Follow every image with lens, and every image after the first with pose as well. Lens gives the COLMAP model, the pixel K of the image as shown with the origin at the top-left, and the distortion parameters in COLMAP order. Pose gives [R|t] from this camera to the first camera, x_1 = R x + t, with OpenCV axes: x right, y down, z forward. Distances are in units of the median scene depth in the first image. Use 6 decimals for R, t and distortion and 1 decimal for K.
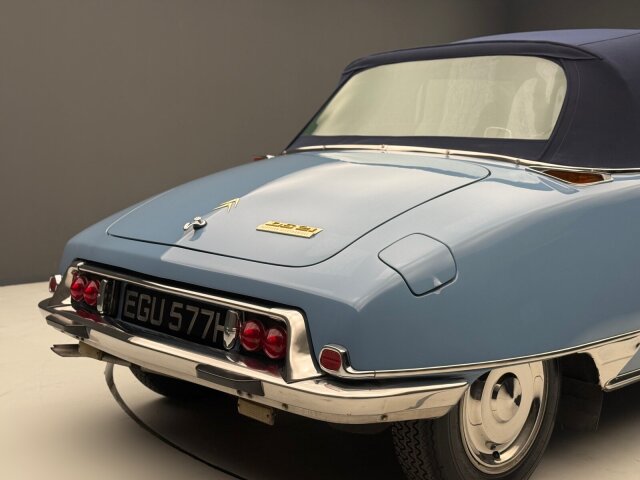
lens RADIAL K [[902.3, 0, 320.0], [0, 902.3, 240.0], [0, 0, 1]] dist [0.165149, -0.008207]
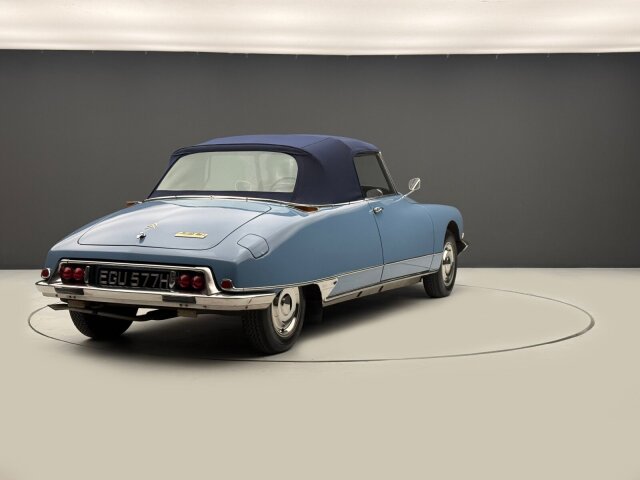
lens RADIAL K [[902.3, 0, 320.0], [0, 902.3, 240.0], [0, 0, 1]] dist [0.165149, -0.008207]
pose [[0.936563, -0.038635, 0.348364, -0.472375], [0.054576, 0.997858, -0.036058, 0.089854], [-0.346225, 0.052783, 0.936665, -1.097799]]
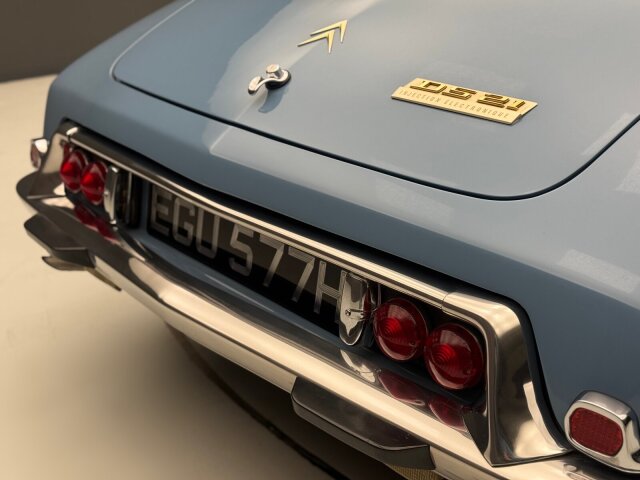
lens RADIAL K [[902.3, 0, 320.0], [0, 902.3, 240.0], [0, 0, 1]] dist [0.165149, -0.008207]
pose [[0.998919, -0.005068, -0.046198, -0.081943], [0.017447, 0.962224, 0.271699, -0.068884], [0.043076, -0.272211, 0.961273, 0.453891]]
